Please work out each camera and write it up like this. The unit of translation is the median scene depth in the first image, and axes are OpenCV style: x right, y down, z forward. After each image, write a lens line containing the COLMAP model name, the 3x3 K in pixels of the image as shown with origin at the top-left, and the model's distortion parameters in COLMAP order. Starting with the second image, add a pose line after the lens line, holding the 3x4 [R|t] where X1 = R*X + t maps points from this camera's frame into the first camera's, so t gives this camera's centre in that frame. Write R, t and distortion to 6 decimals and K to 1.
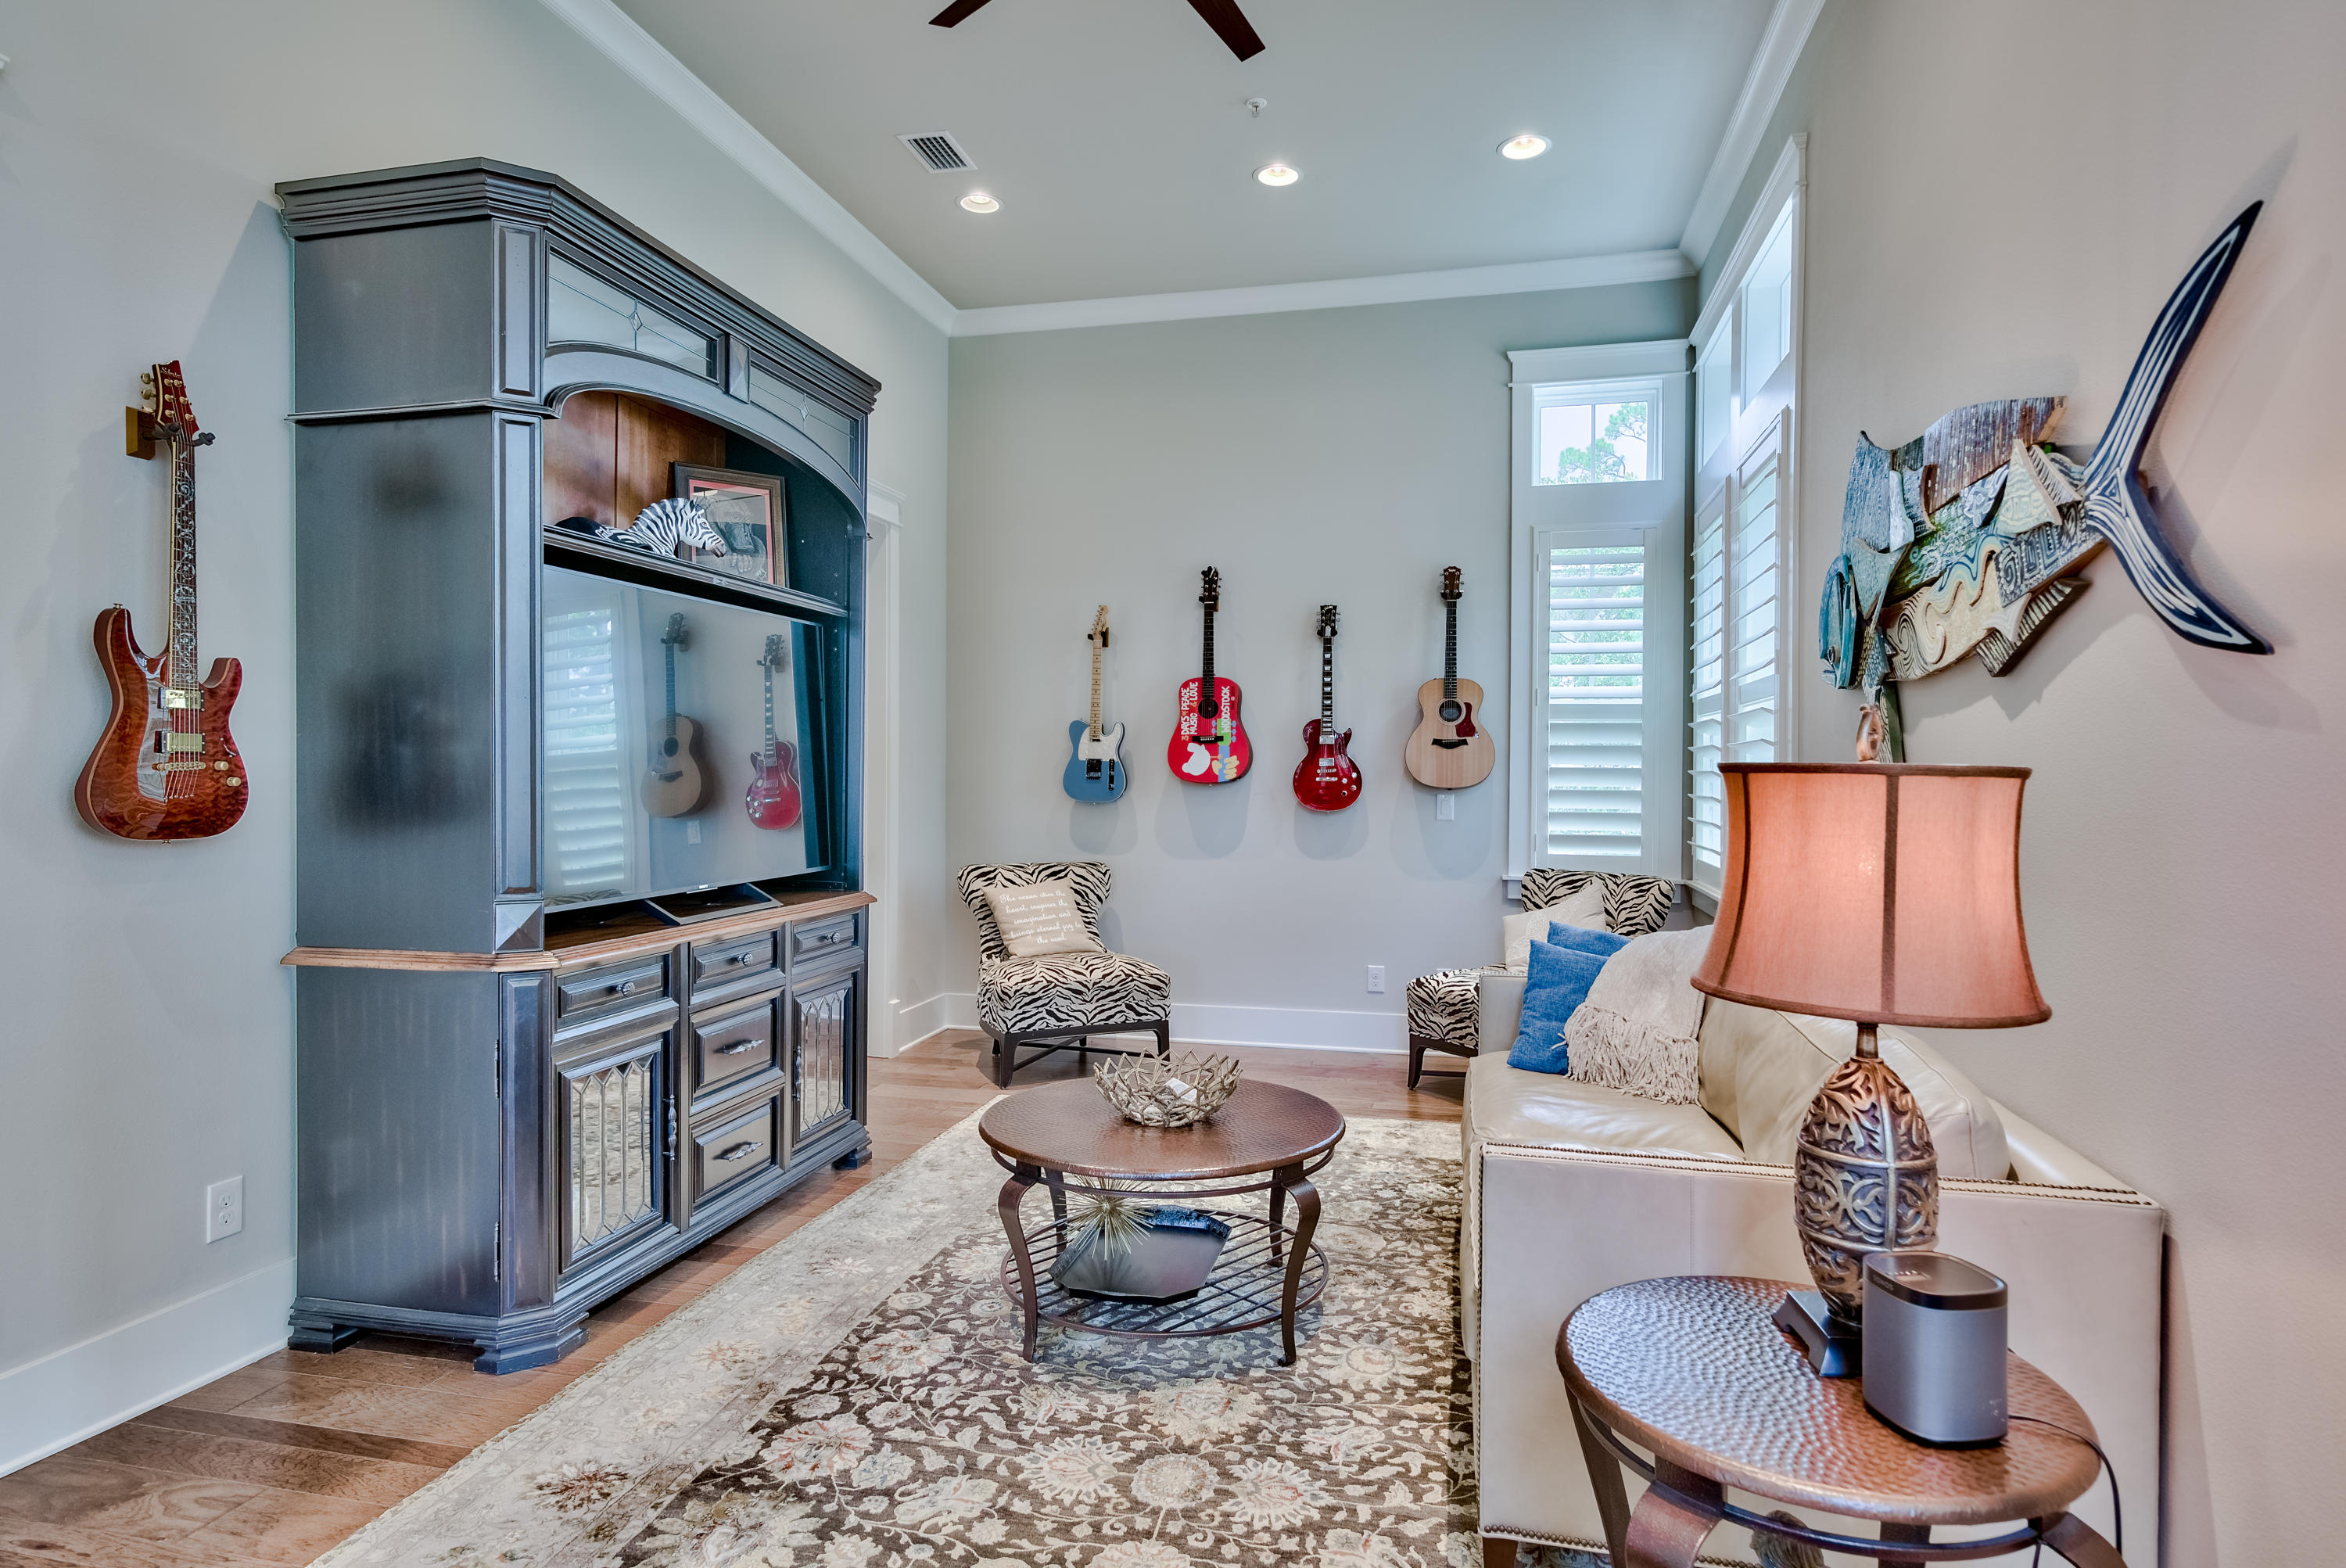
lens RADIAL K [[1282.1, 0, 1160.3], [0, 1282.1, 786.1], [0, 0, 1]] dist [0.008948, -0.000152]
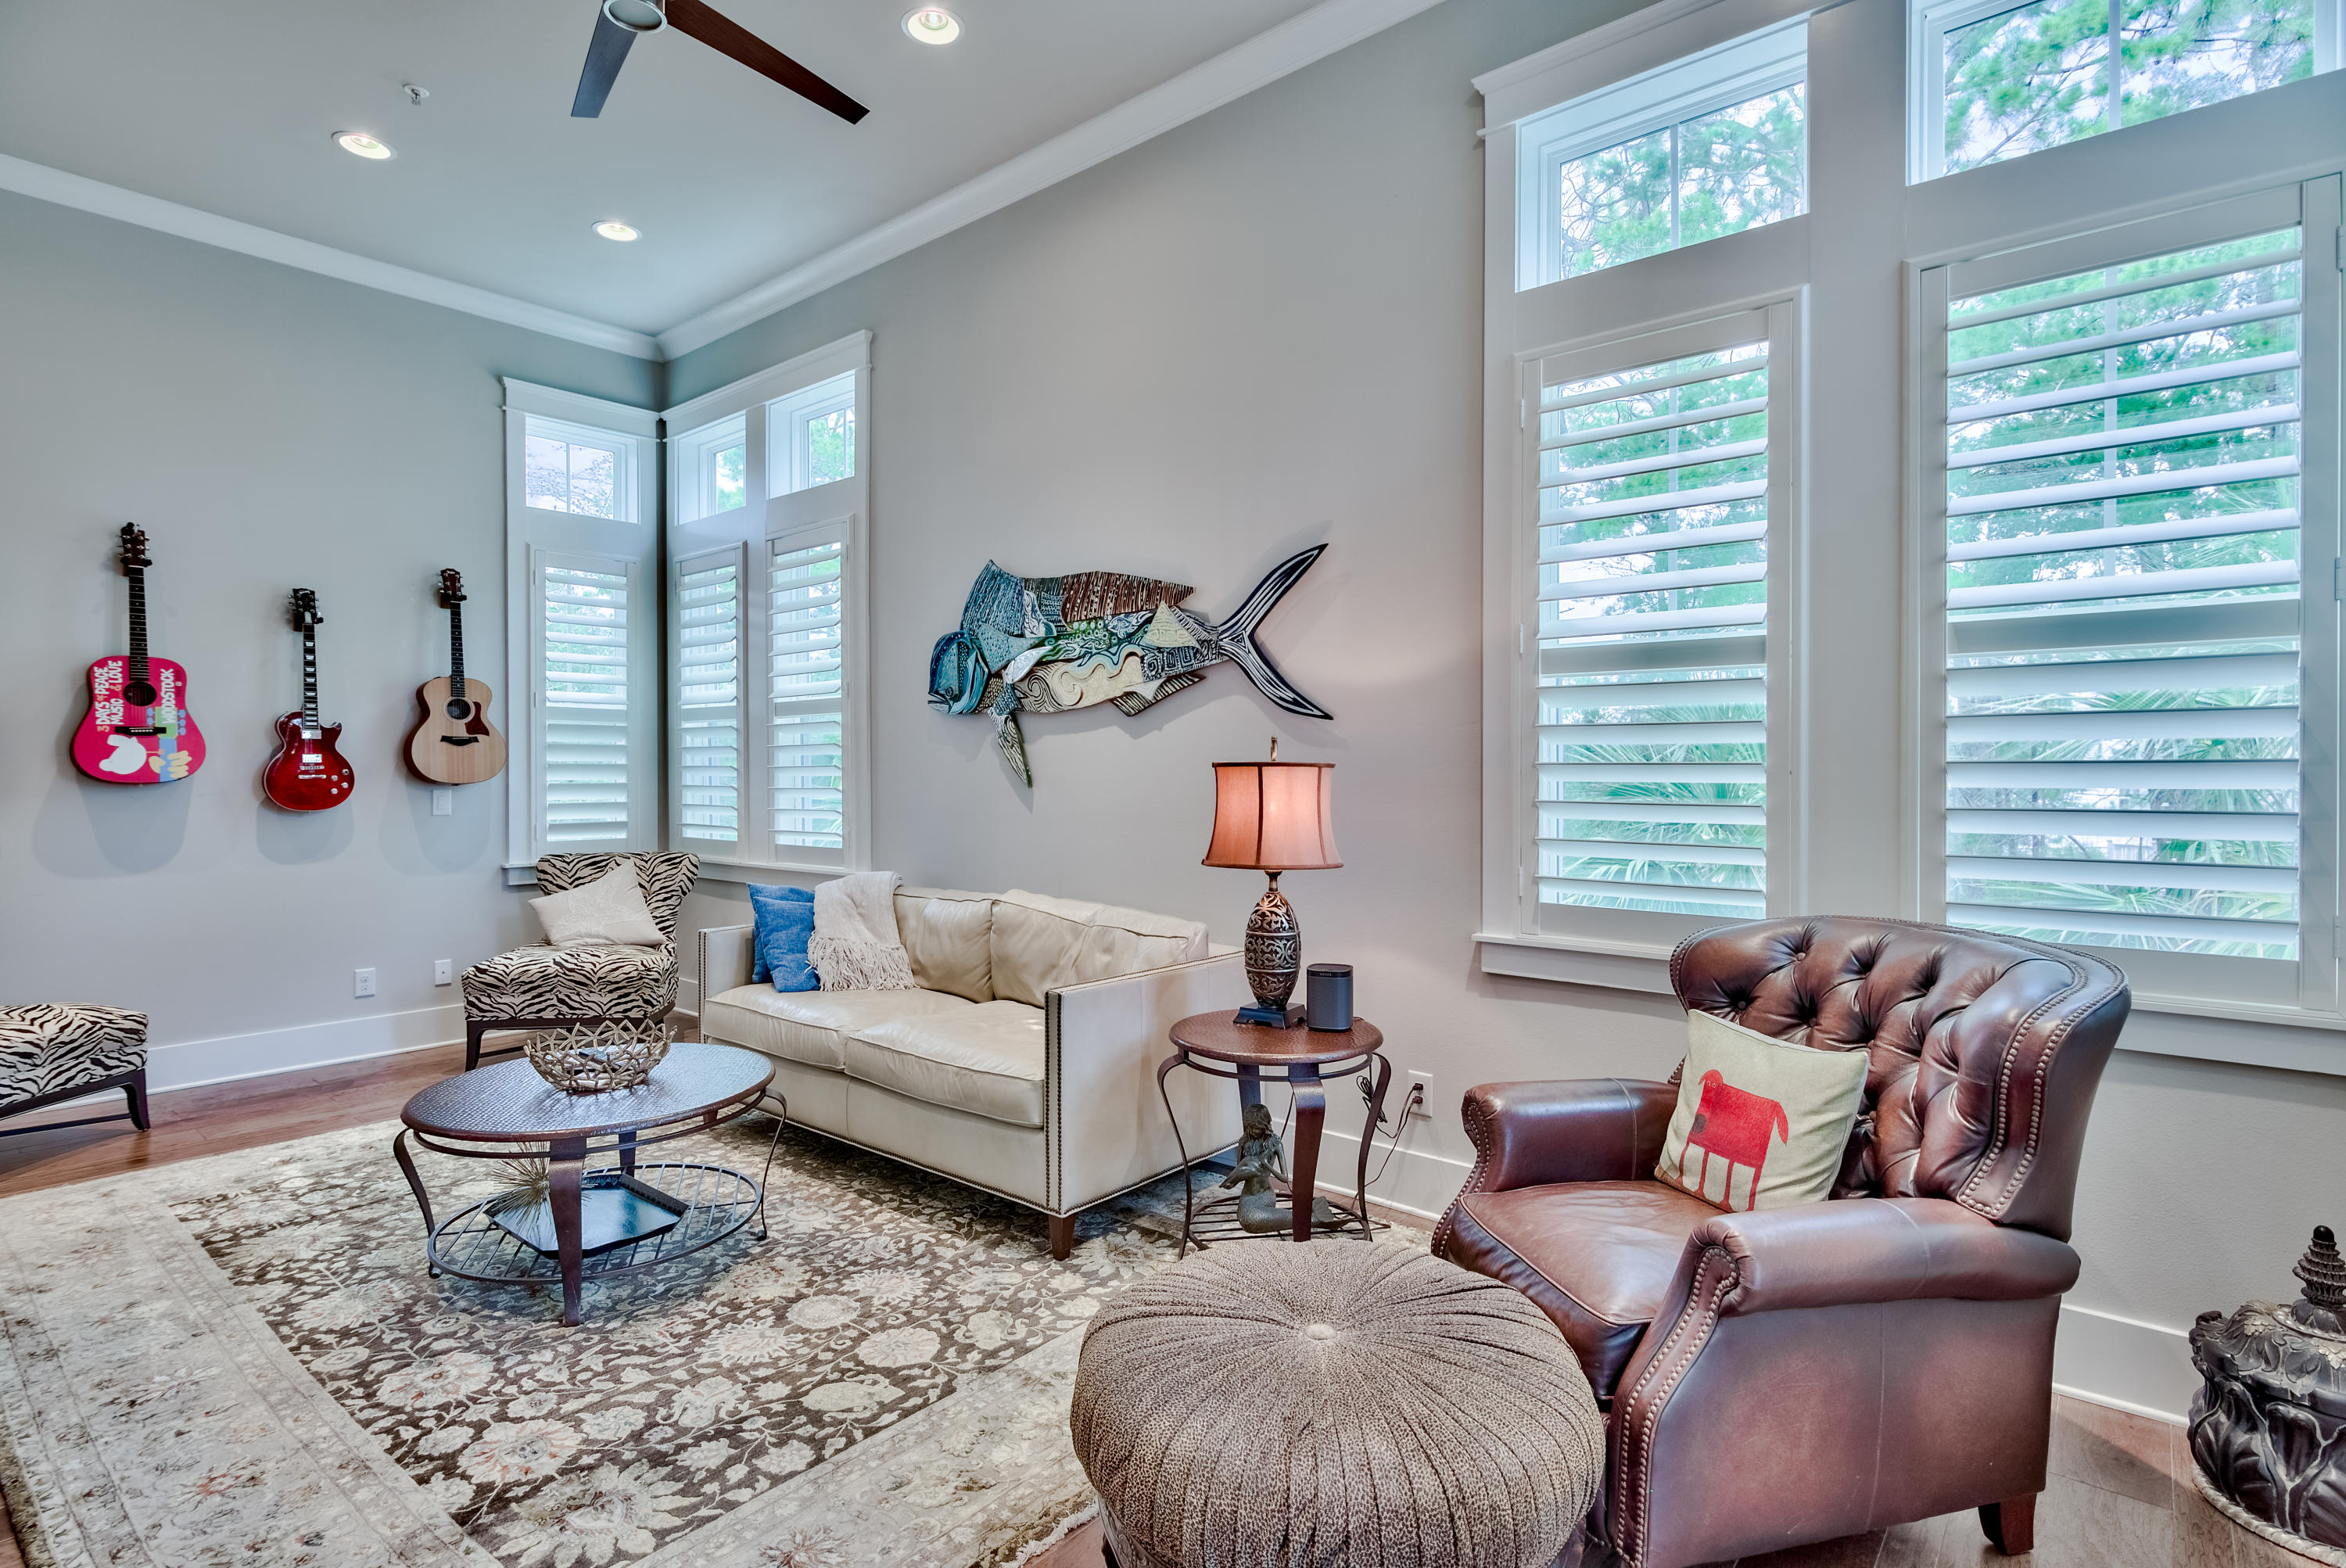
lens RADIAL K [[1174.6, 0, 1174.4], [0, 1174.6, 791.3], [0, 0, 1]] dist [-0.003099, -0.000659]
pose [[0.444030, -0.023771, 0.895696, -0.648913], [0.014474, 0.999708, 0.019356, -0.004016], [-0.895895, 0.004369, 0.444245, 0.109683]]
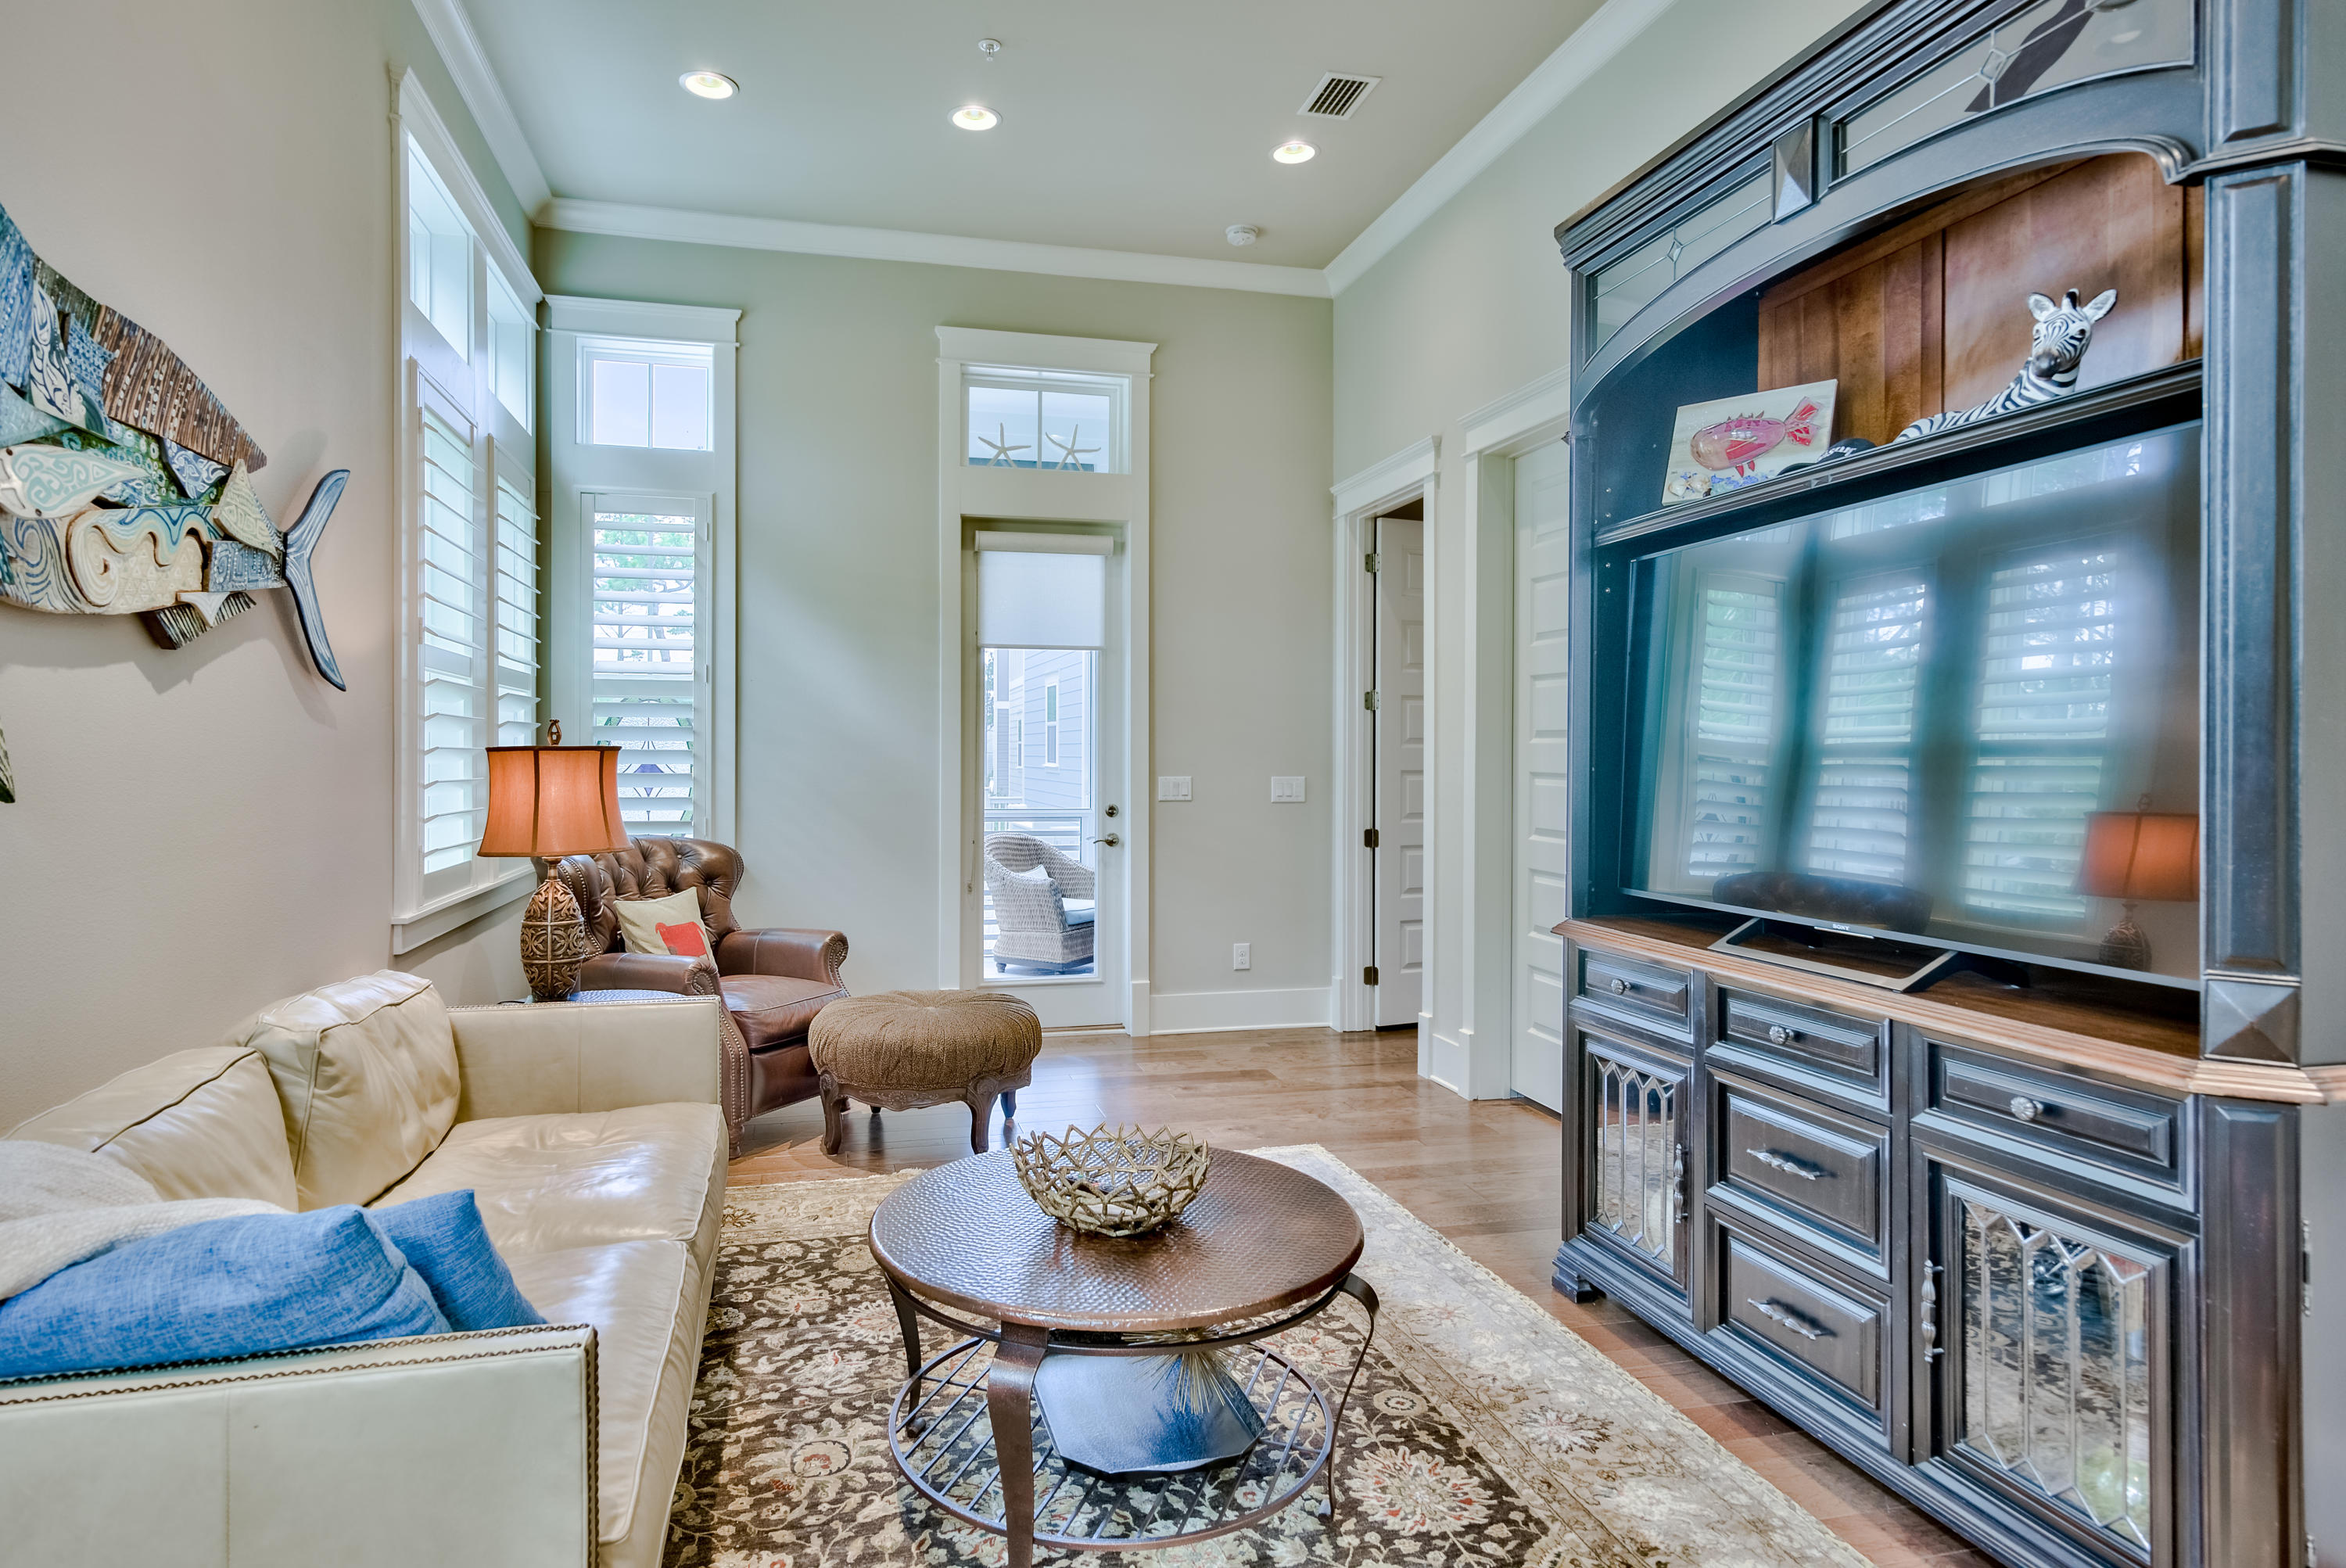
lens RADIAL K [[1282.1, 0, 1160.3], [0, 1282.1, 786.1], [0, 0, 1]] dist [0.008948, -0.000152]
pose [[-0.873786, 0.002048, -0.486307, 0.330162], [-0.016063, 0.999324, 0.033070, -0.016874], [0.486046, 0.036708, -0.873162, 1.598176]]
